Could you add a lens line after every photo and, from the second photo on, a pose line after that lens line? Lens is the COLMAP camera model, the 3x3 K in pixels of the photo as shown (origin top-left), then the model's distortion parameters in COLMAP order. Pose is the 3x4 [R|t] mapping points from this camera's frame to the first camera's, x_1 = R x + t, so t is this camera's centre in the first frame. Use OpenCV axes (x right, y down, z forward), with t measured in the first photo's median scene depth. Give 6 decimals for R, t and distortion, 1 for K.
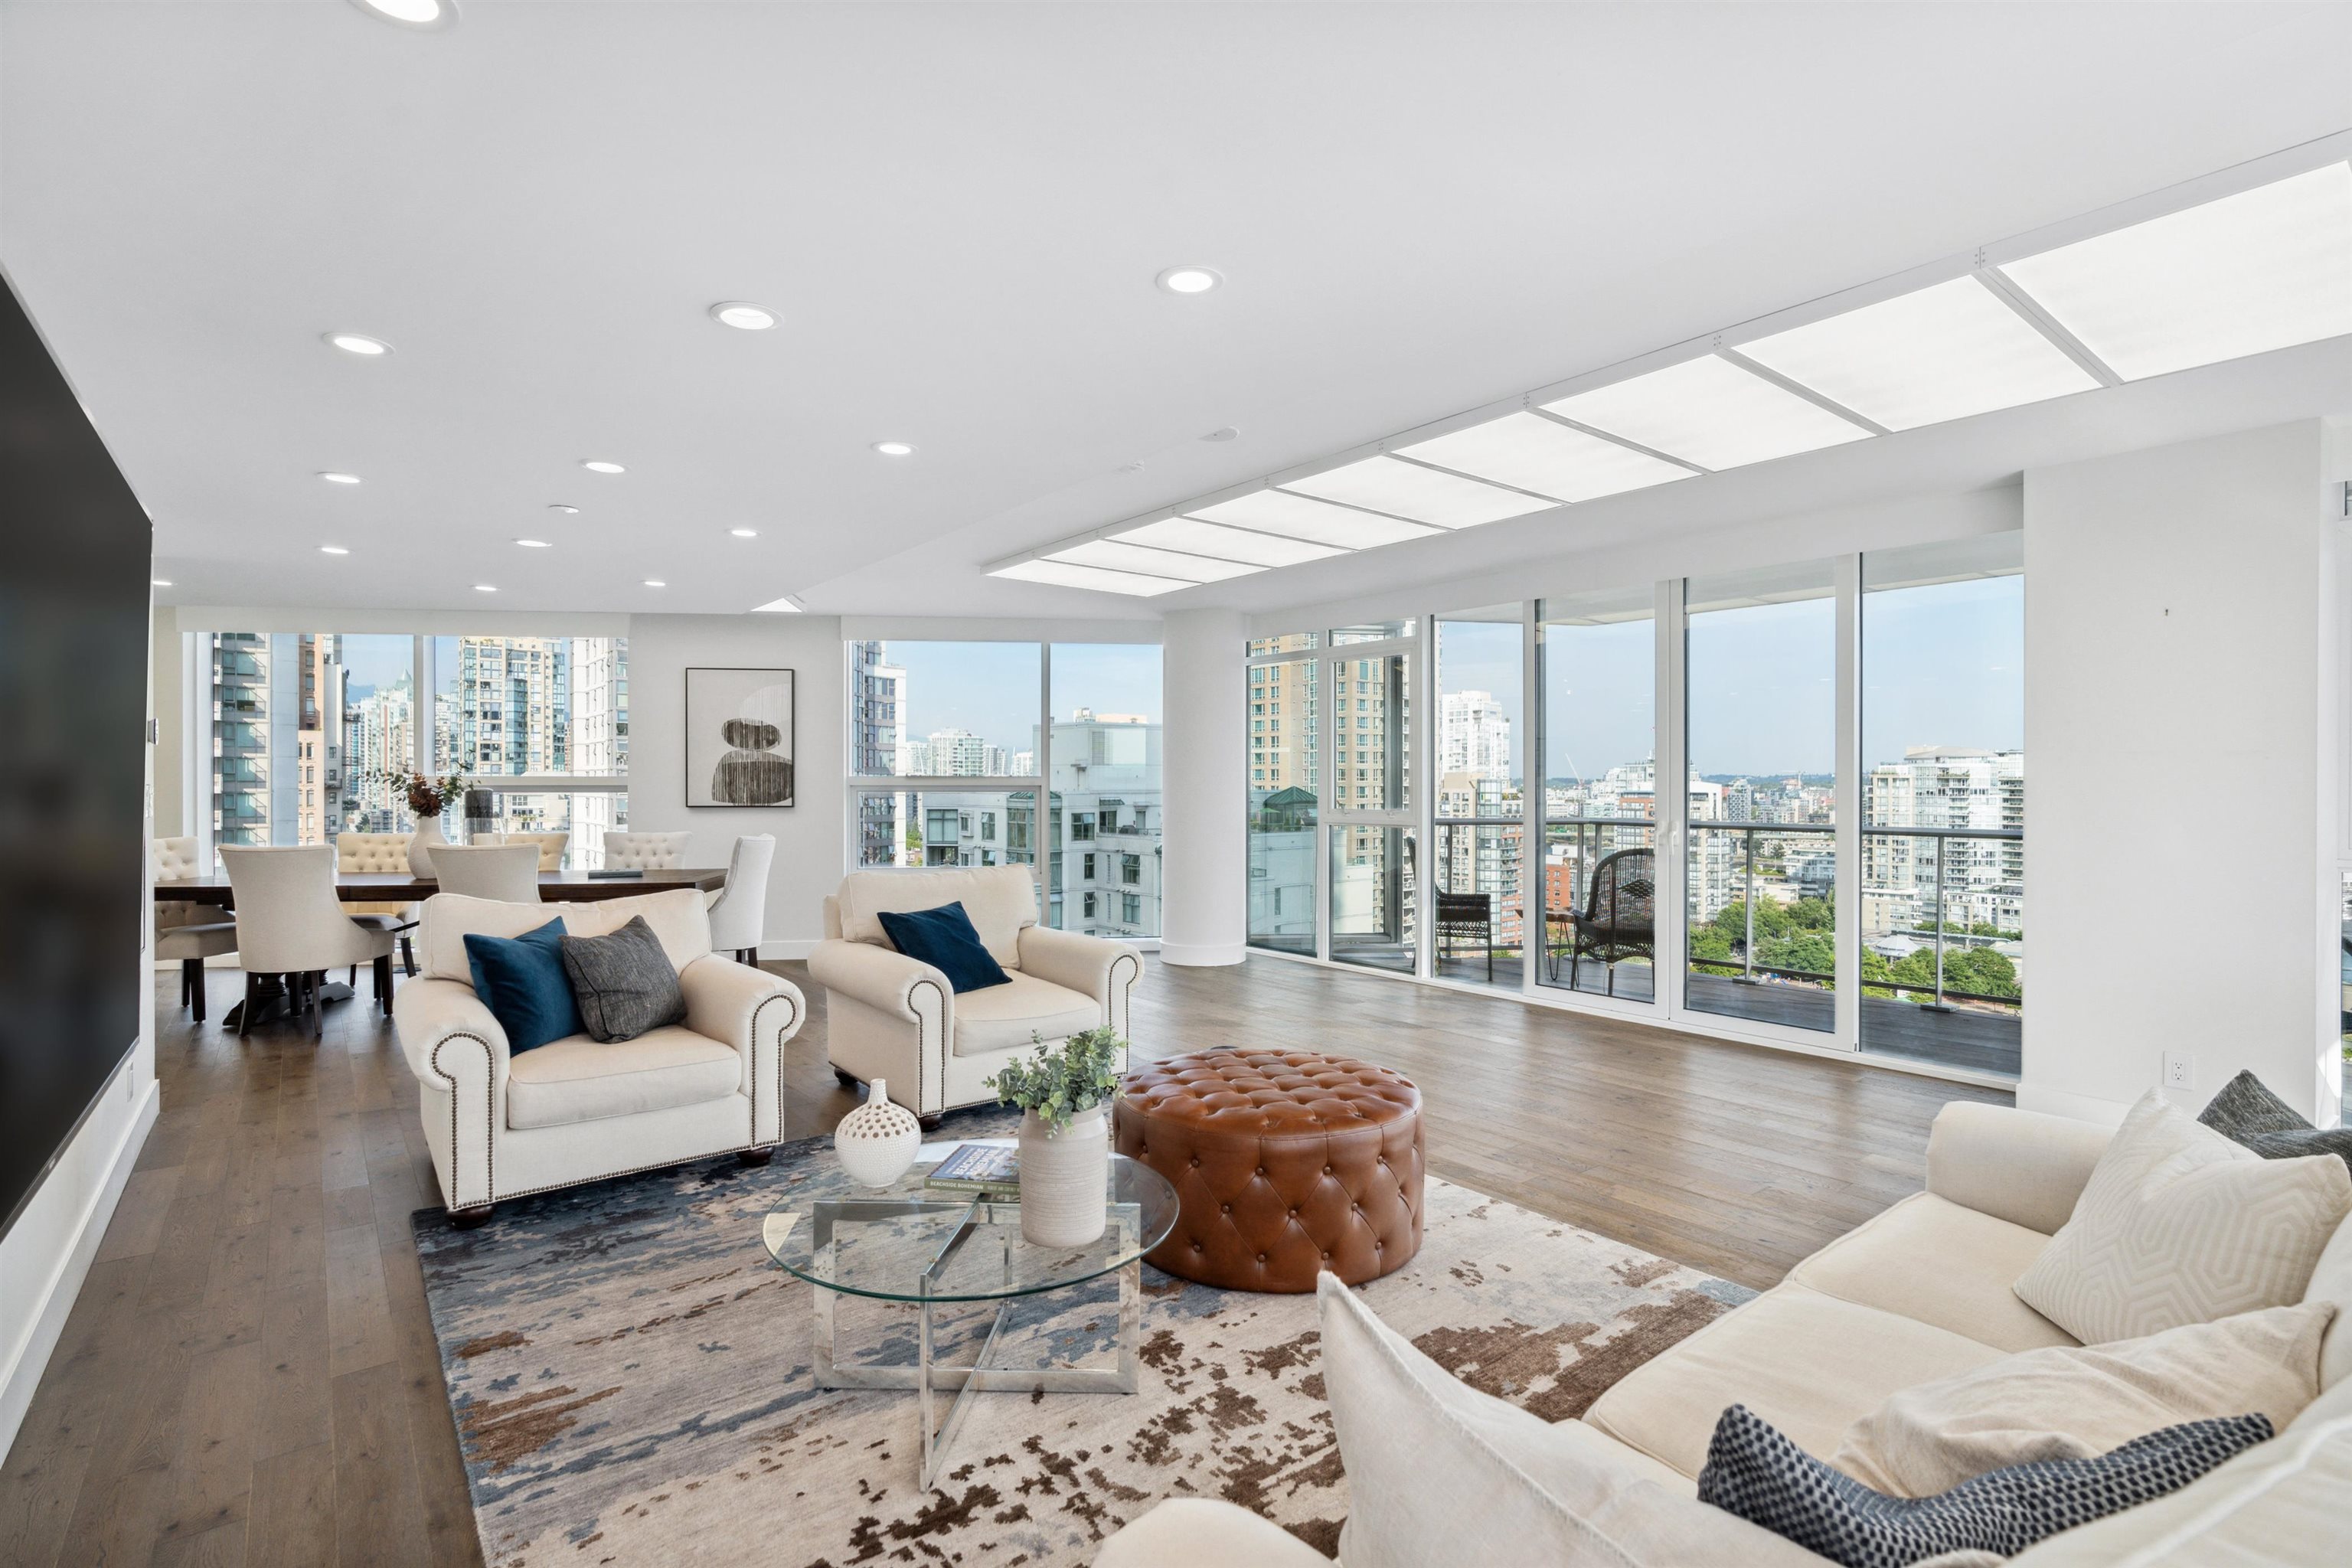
lens RADIAL K [[1107.2, 0, 1155.3], [0, 1107.2, 766.1], [0, 0, 1]] dist [-0.006543, 0.003357]
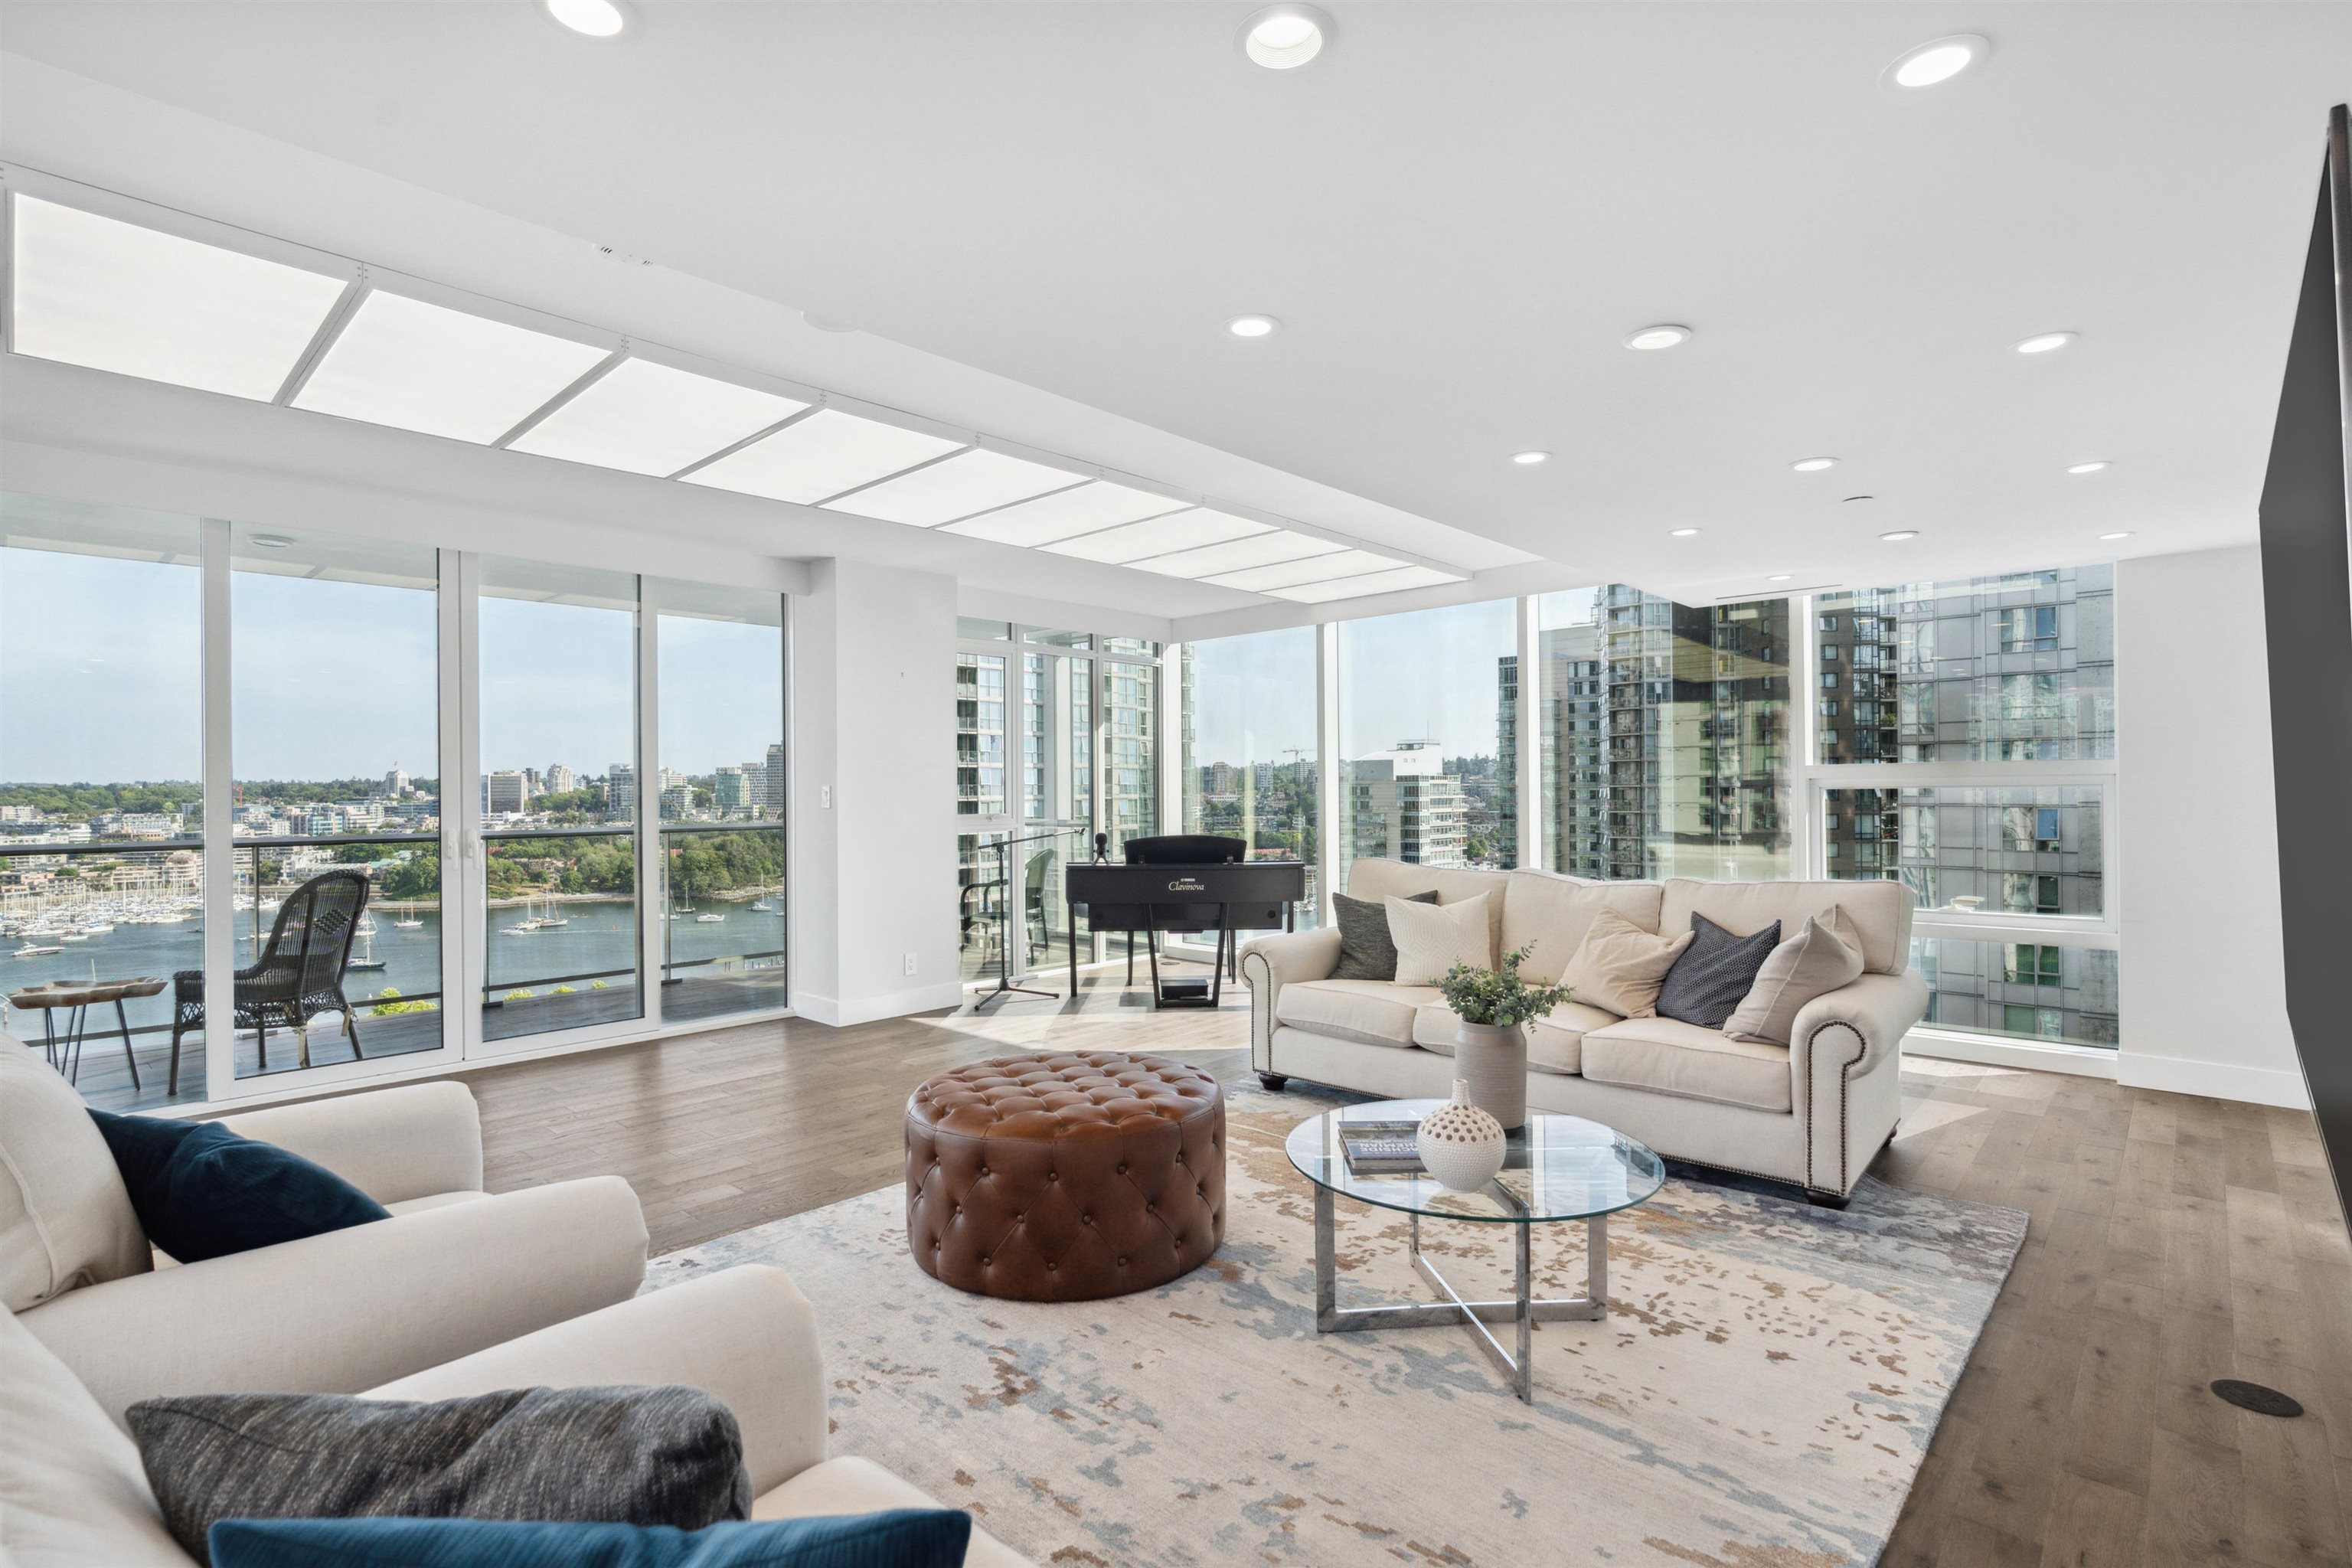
lens RADIAL K [[1107.2, 0, 1161.0], [0, 1107.2, 804.7], [0, 0, 1]] dist [-0.006543, 0.003357]
pose [[-0.151681, -0.018165, 0.988263, -1.283123], [-0.004242, 0.999834, 0.017727, 0.022577], [-0.988420, -0.001503, -0.151733, 1.558626]]
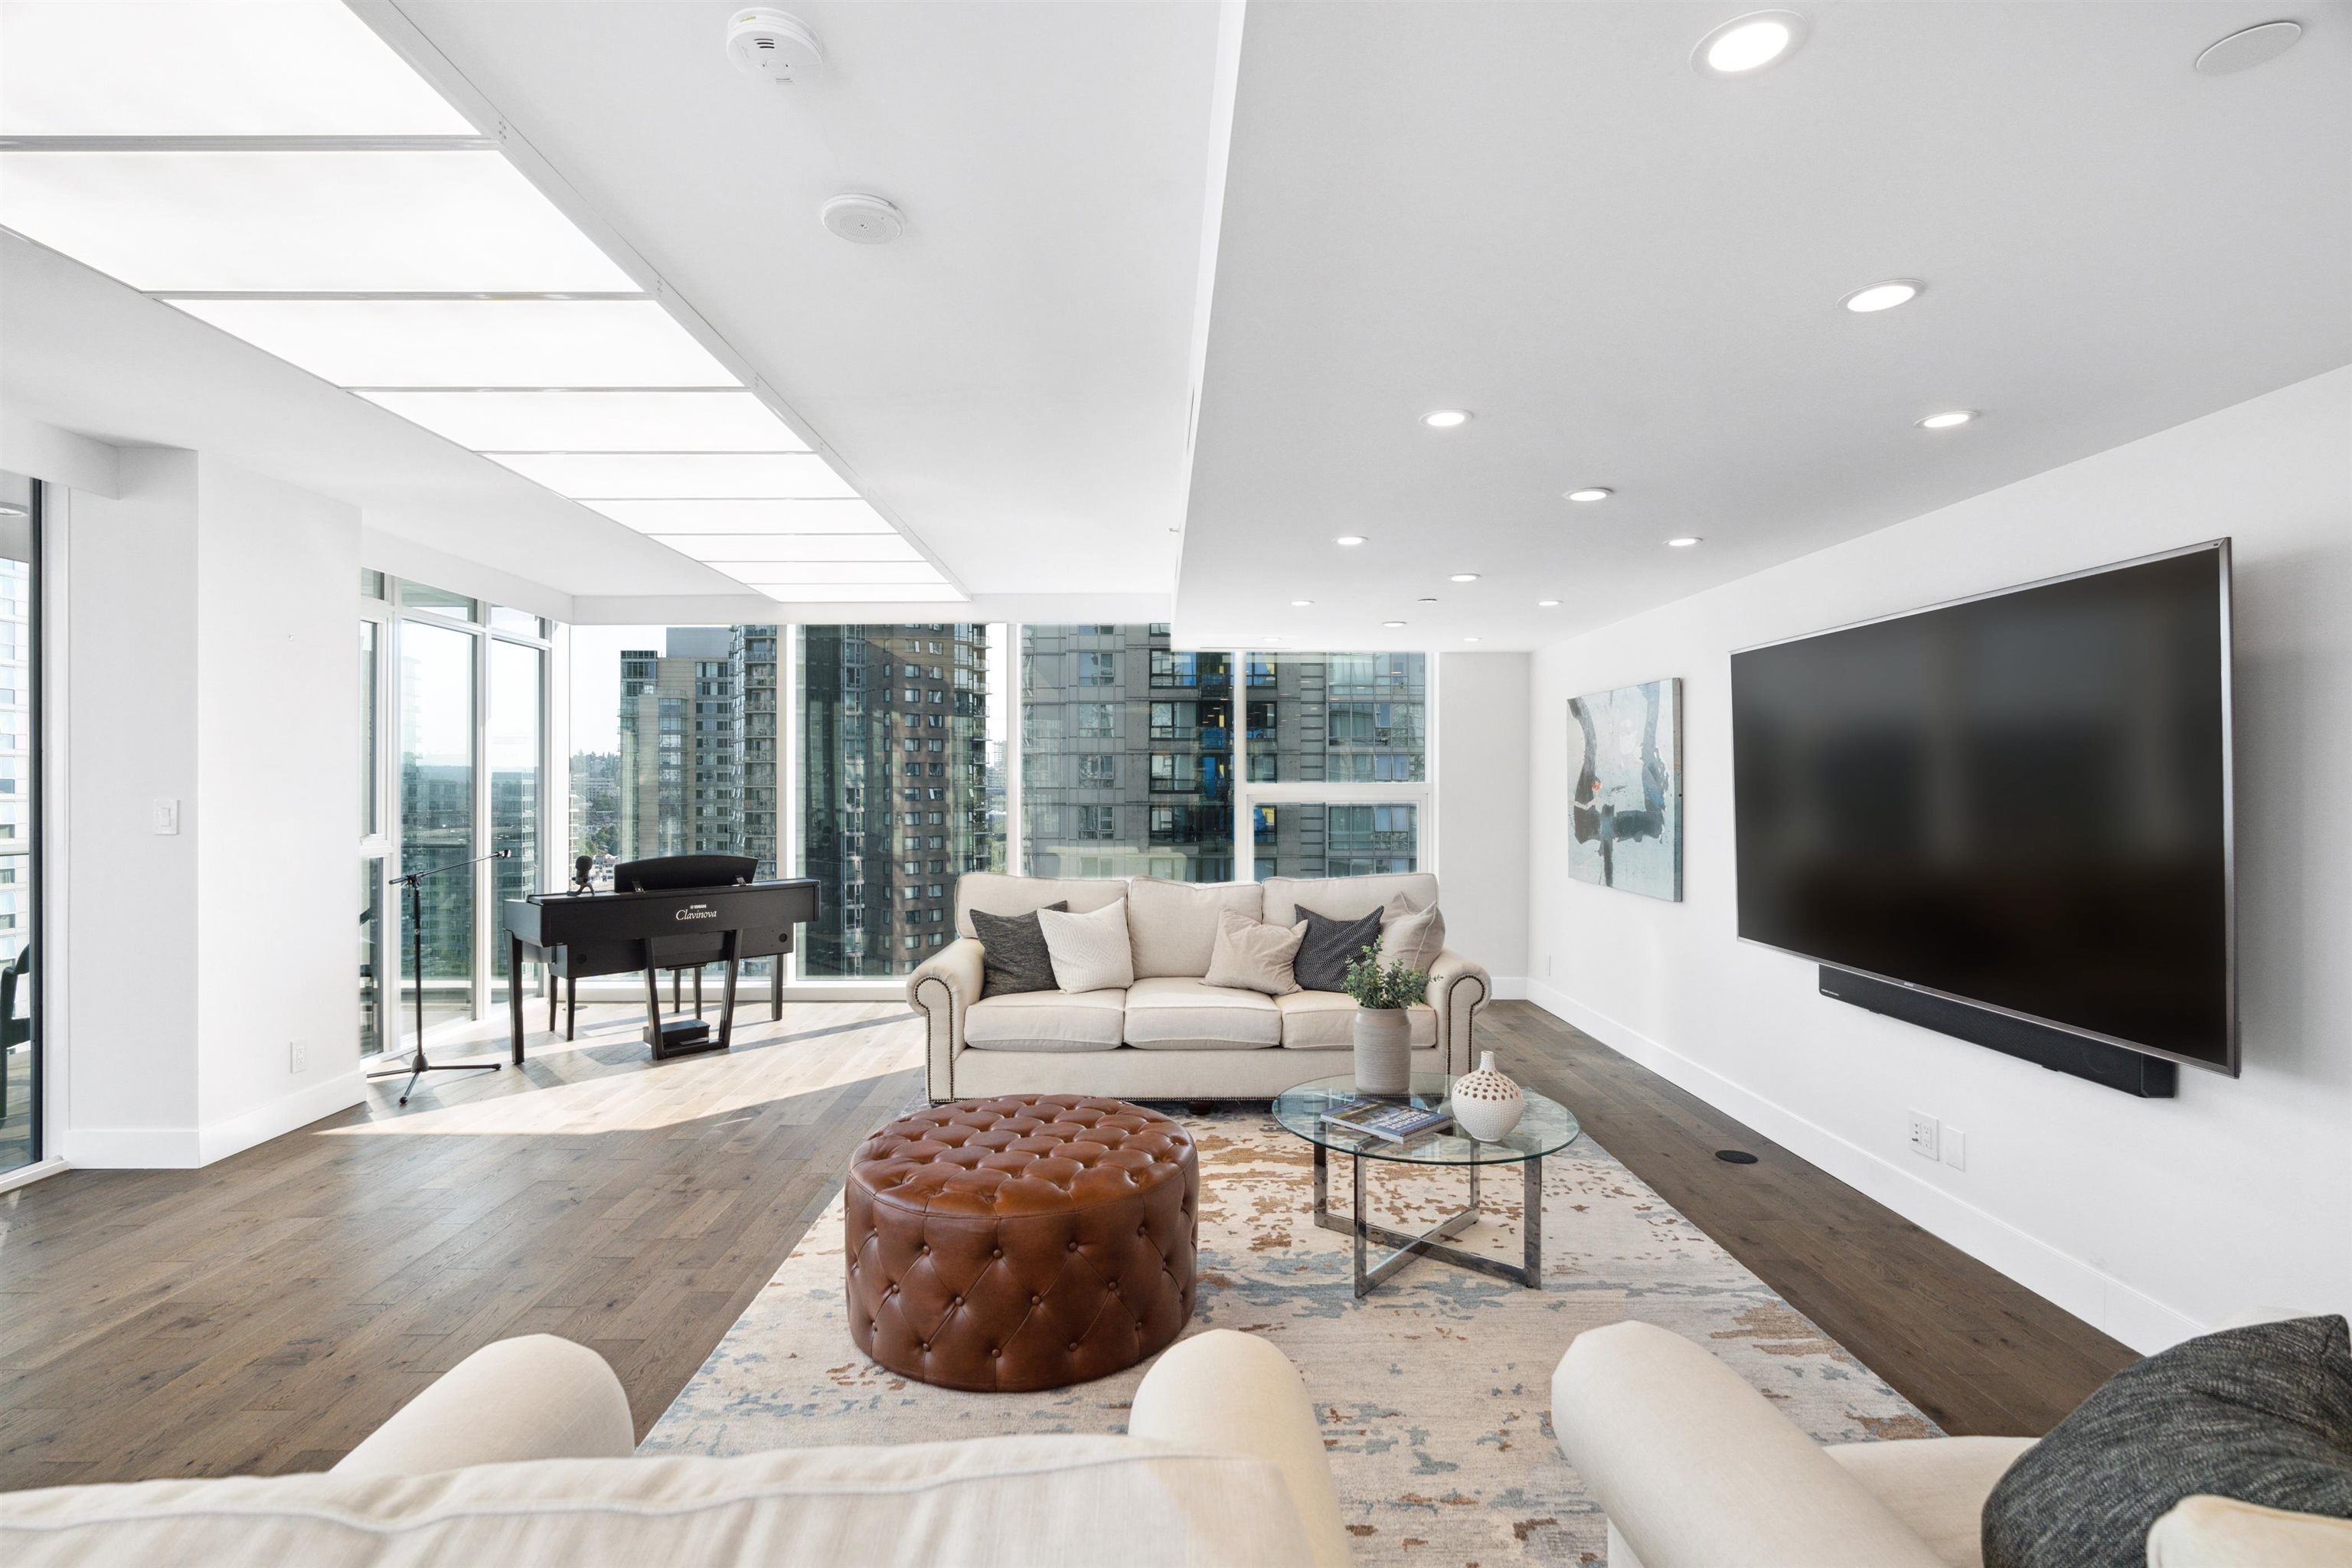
lens RADIAL K [[1107.2, 0, 1137.4], [0, 1107.2, 795.2], [0, 0, 1]] dist [-0.006543, 0.003357]
pose [[-0.794773, -0.010643, 0.606813, -0.745733], [-0.009933, 0.999940, 0.004529, -0.002783], [-0.606825, -0.002428, -0.794831, 2.428186]]
